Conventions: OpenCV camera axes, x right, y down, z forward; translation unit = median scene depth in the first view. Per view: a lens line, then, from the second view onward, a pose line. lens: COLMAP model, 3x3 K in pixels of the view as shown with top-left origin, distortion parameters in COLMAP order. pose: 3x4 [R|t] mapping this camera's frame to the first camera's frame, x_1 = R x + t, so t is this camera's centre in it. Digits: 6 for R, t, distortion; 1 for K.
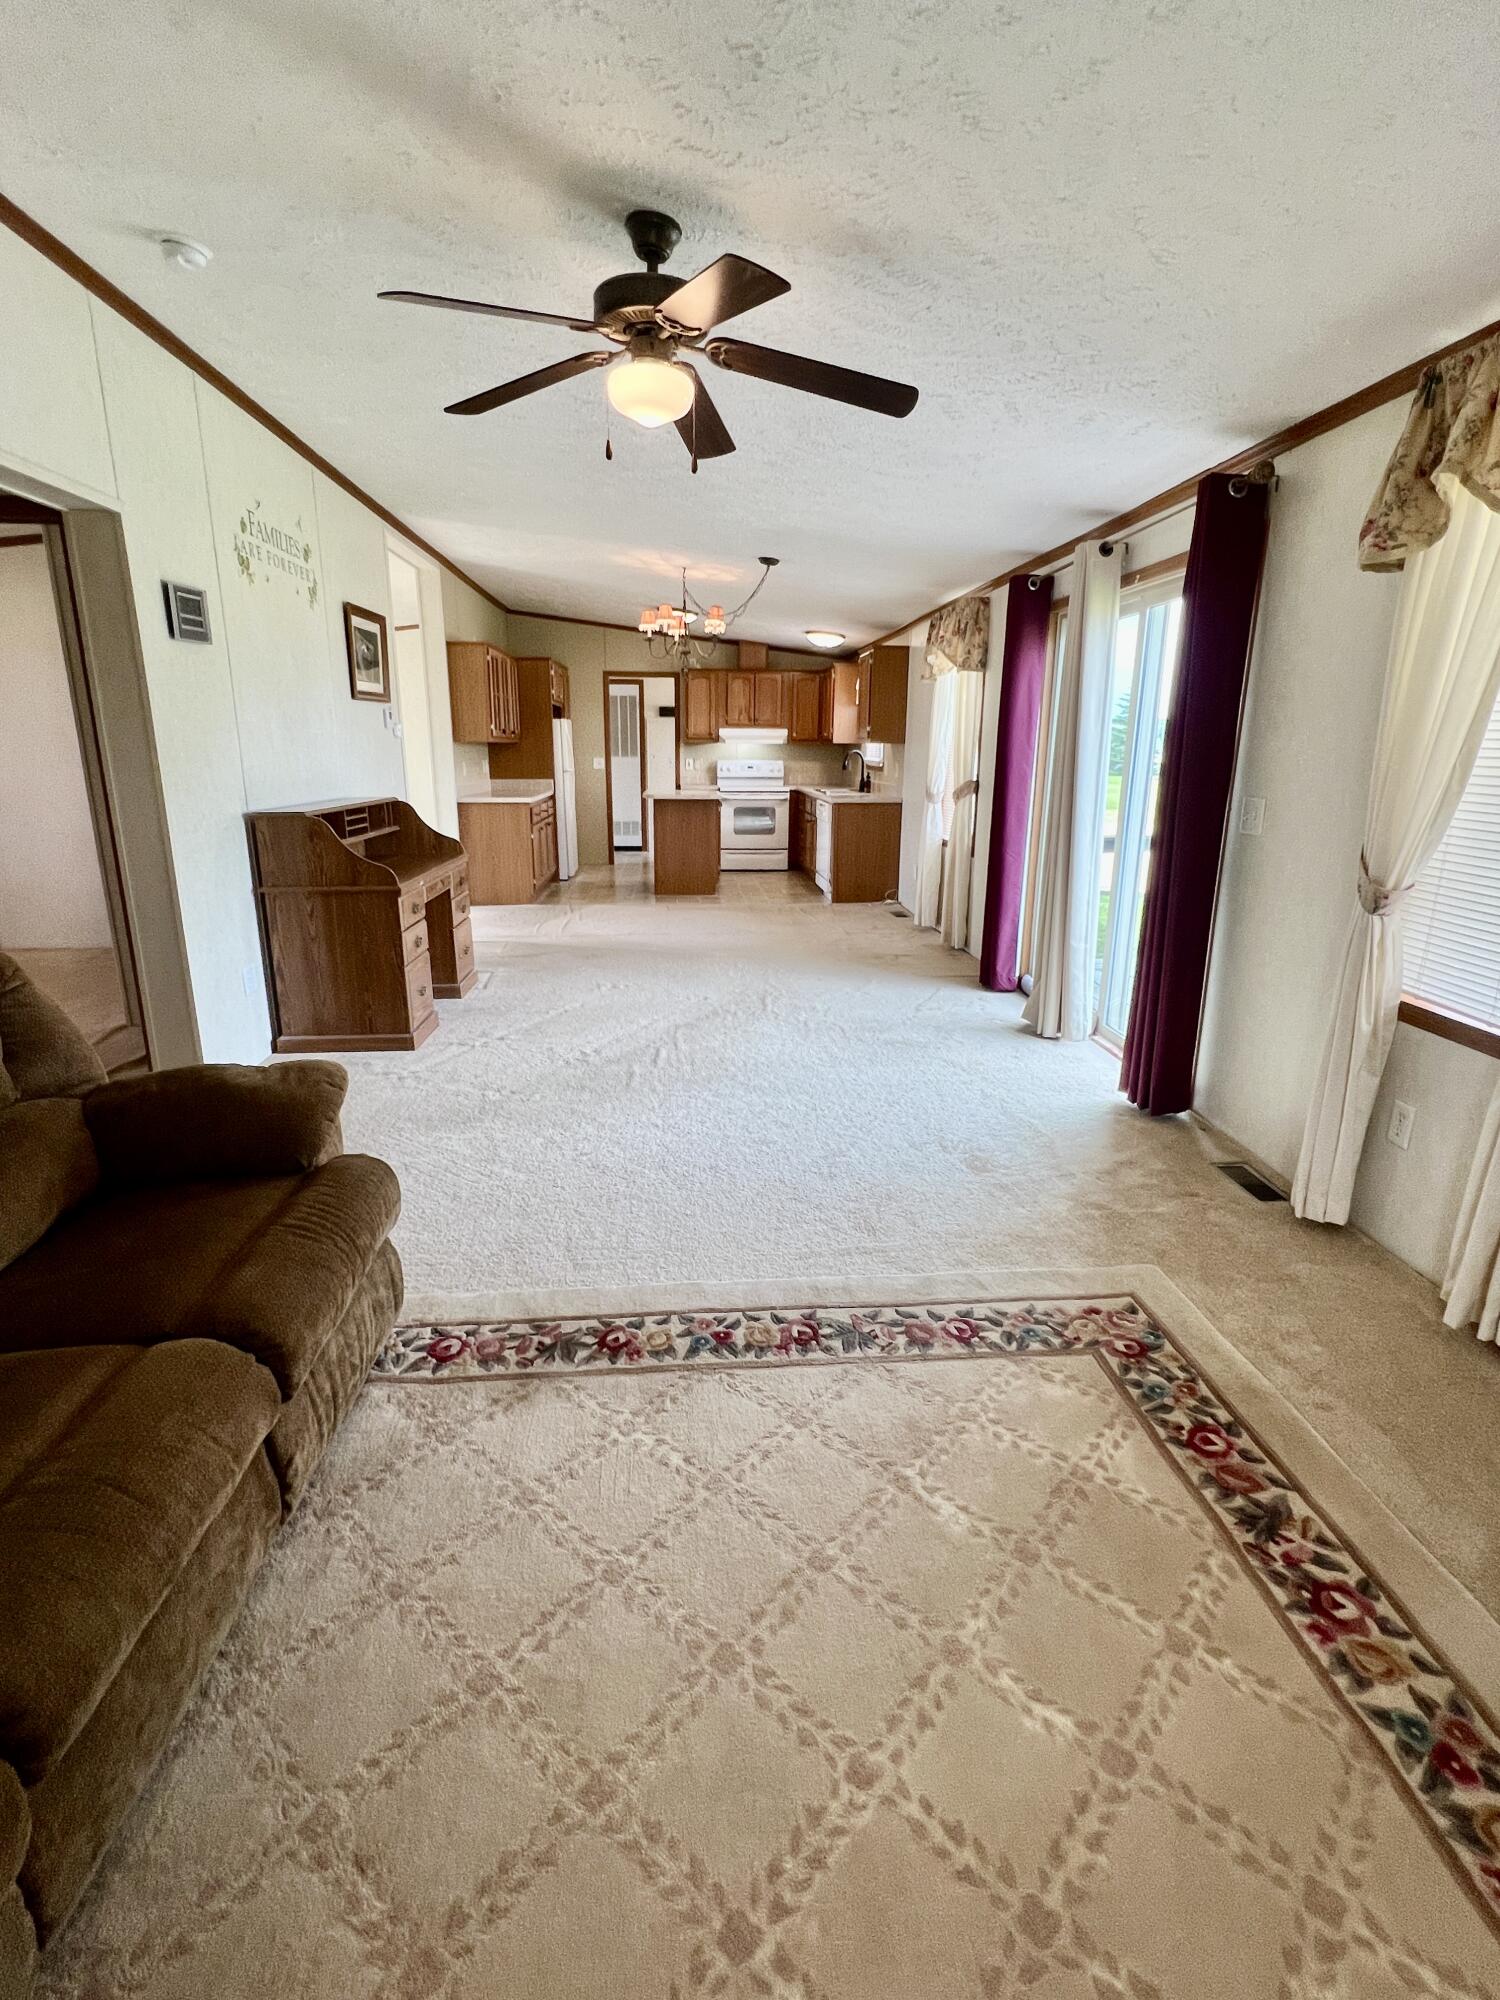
lens RADIAL K [[932.8, 0, 750.0], [0, 932.8, 1000.0], [0, 0, 1]] dist [0.000586, 0.000173]
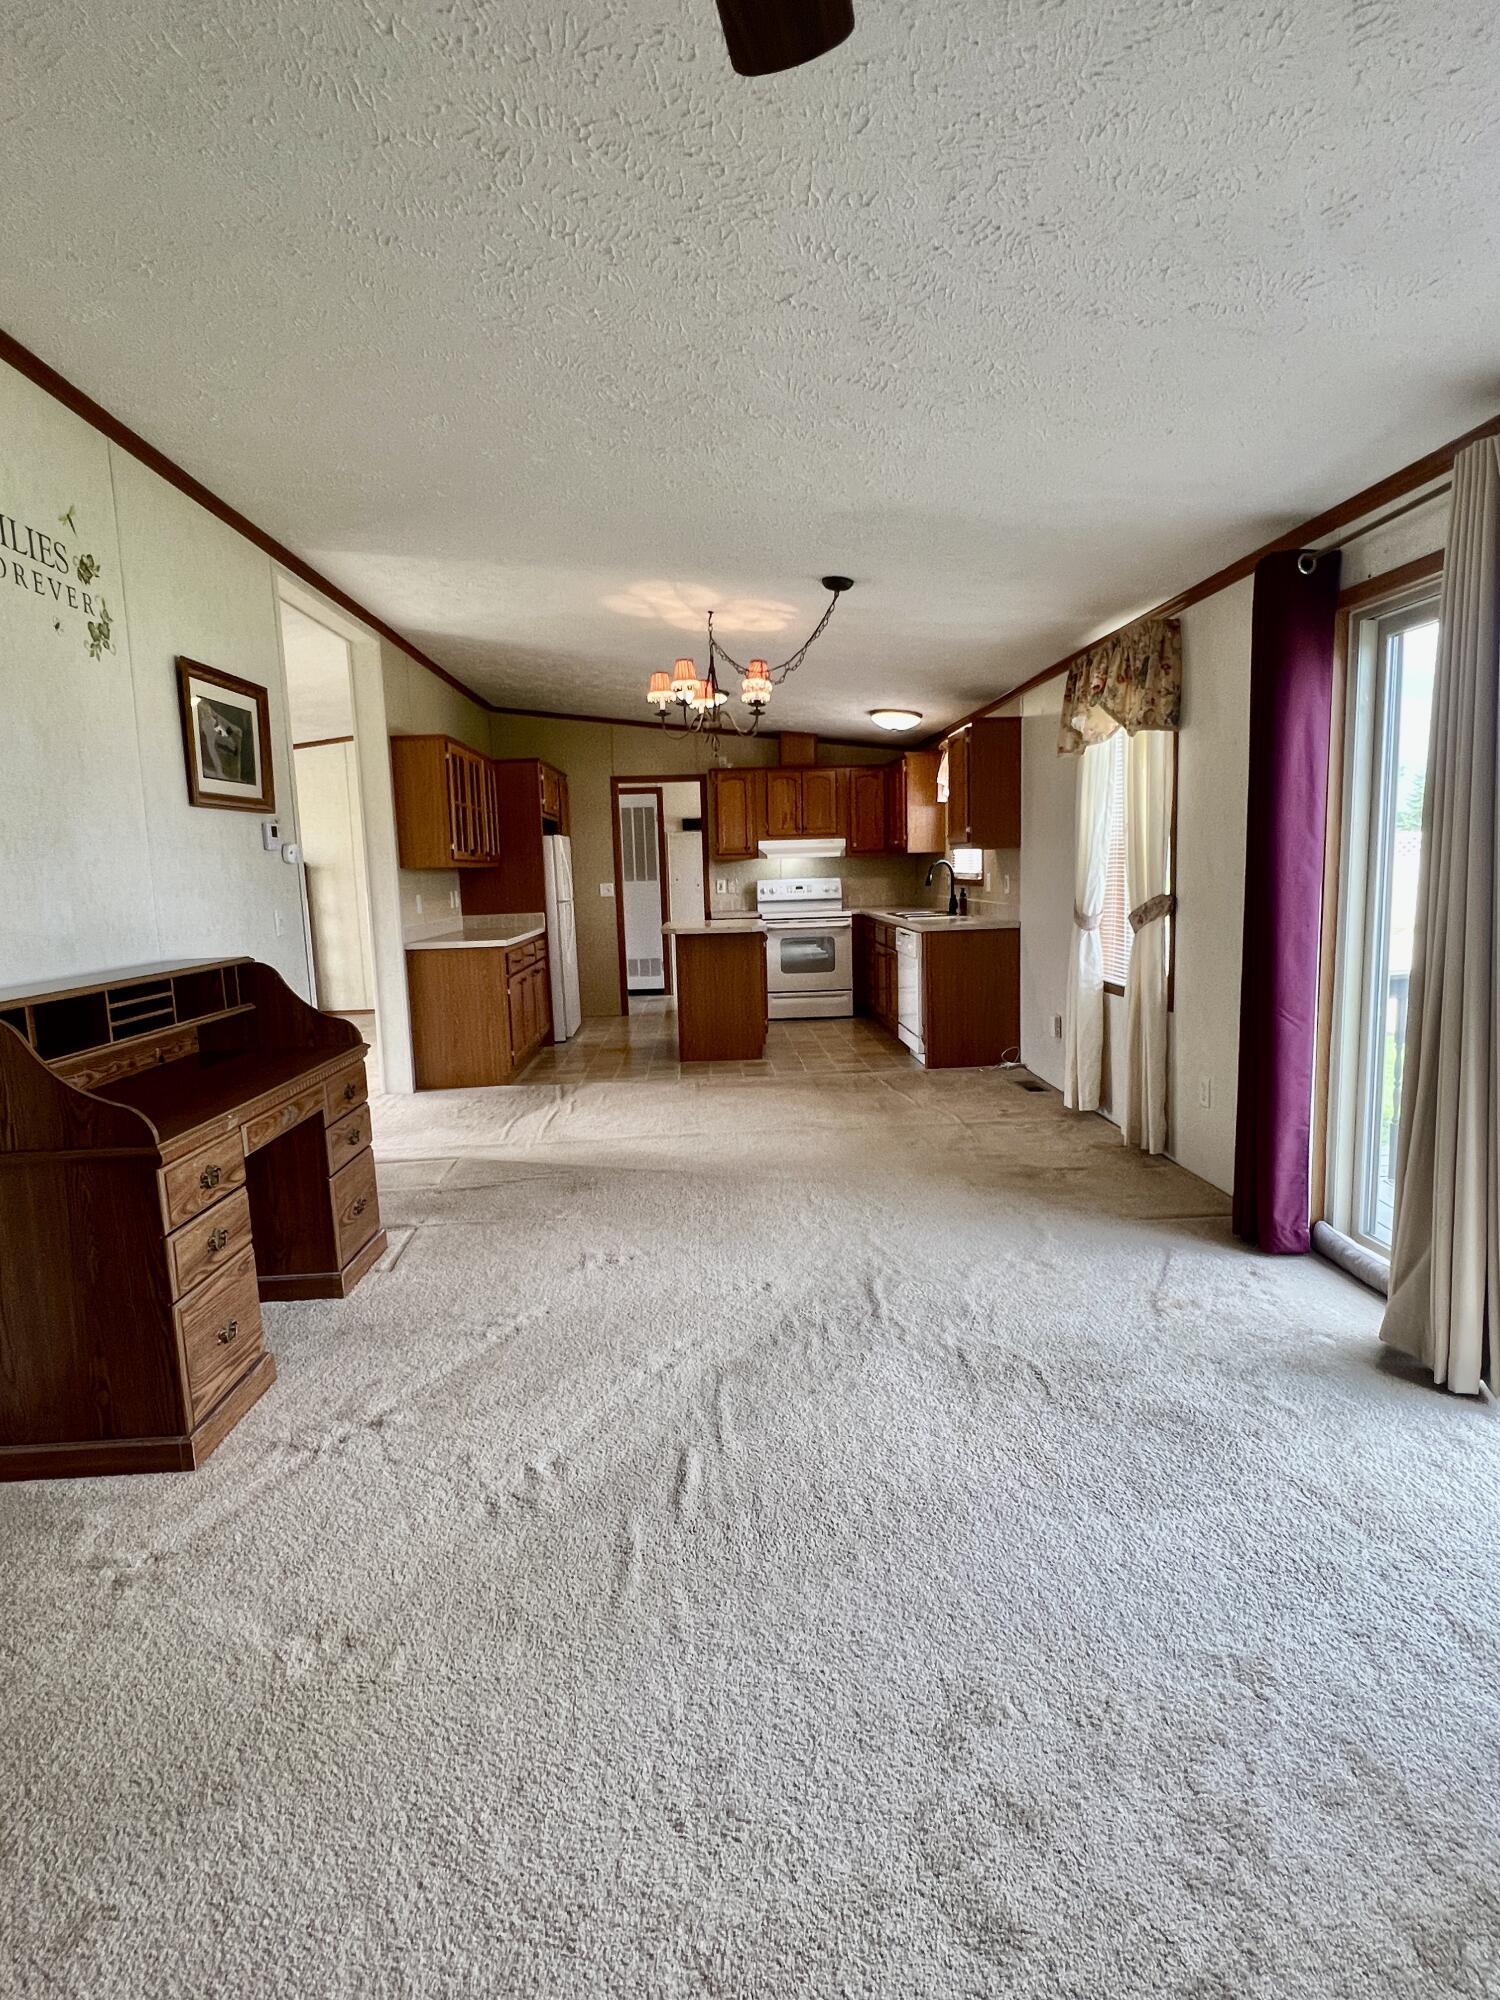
lens RADIAL K [[1006.8, 0, 750.0], [0, 1006.8, 1000.0], [0, 0, 1]] dist [0.002096, 0.001734]
pose [[0.998825, -0.033463, -0.035066, -0.018805], [0.028488, 0.990592, -0.133849, -0.057440], [0.039215, 0.132692, 0.990381, 0.226539]]
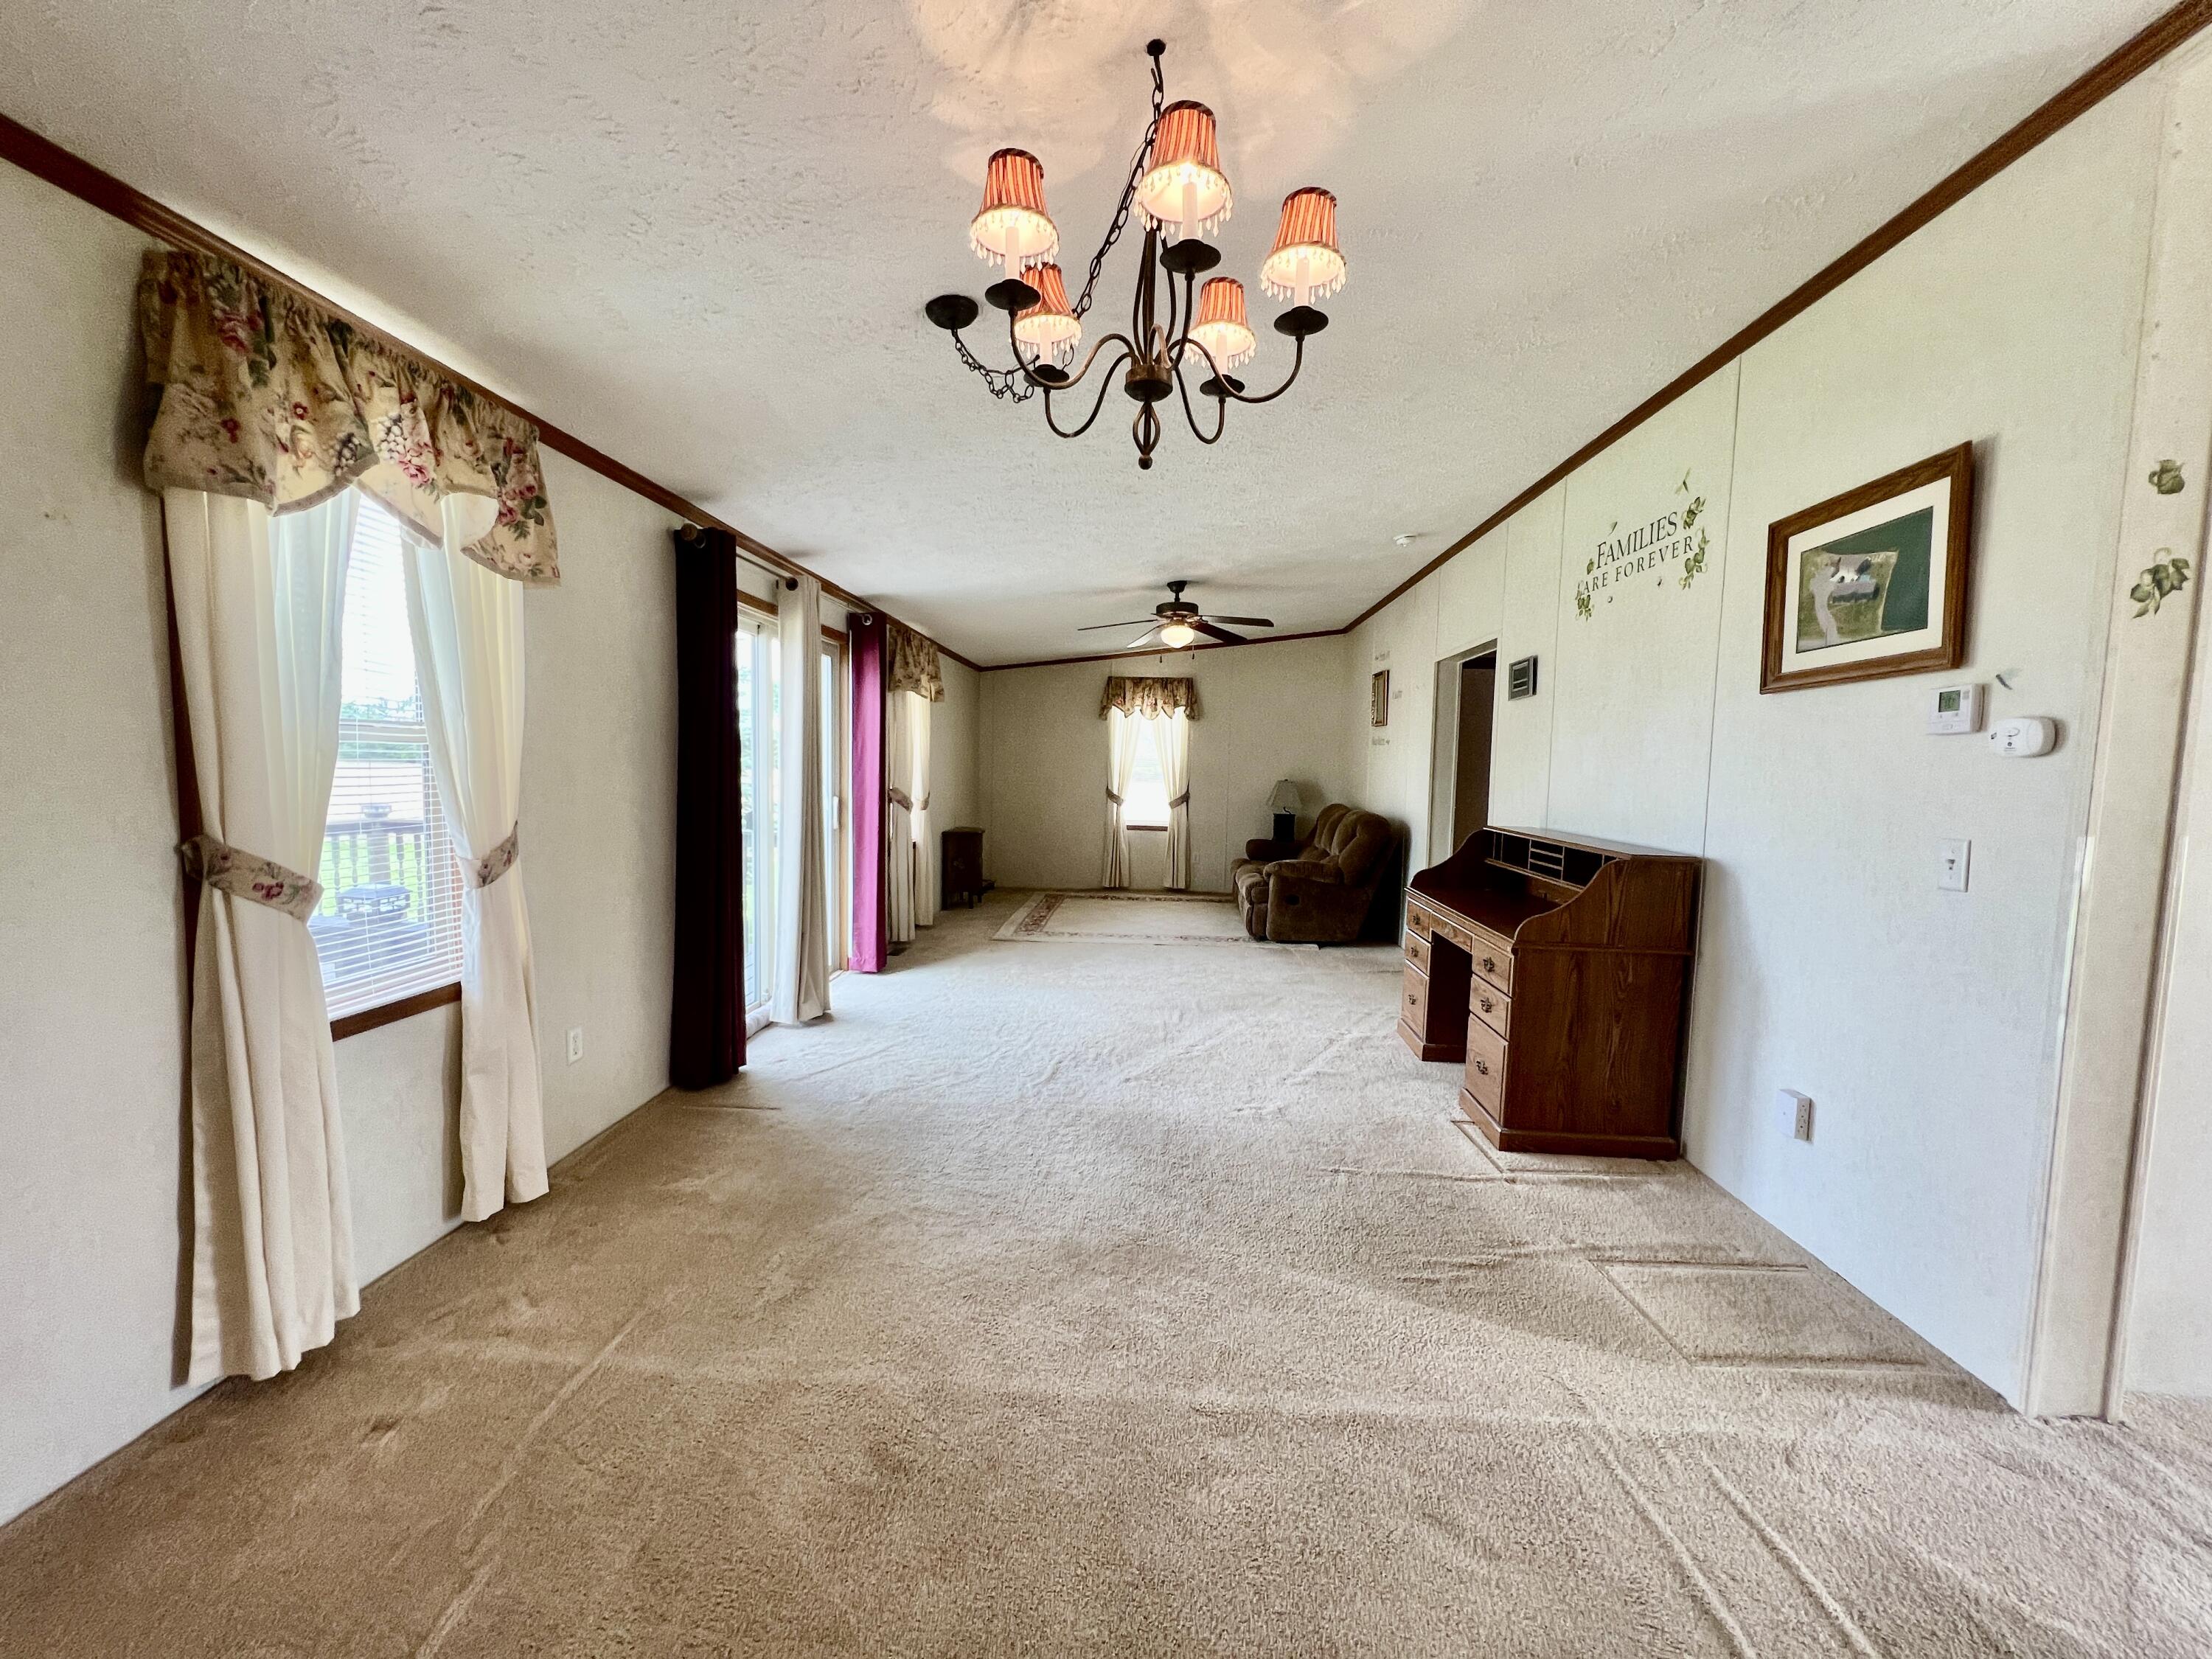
lens RADIAL K [[884.2, 0, 1106.0], [0, 884.2, 829.5], [0, 0, 1]] dist [-0.001078, -0.000099]
pose [[-0.990815, -0.036471, 0.130213, -0.071136], [0.008974, 0.943085, 0.332431, -0.264426], [-0.134926, 0.330546, -0.934095, 0.975724]]
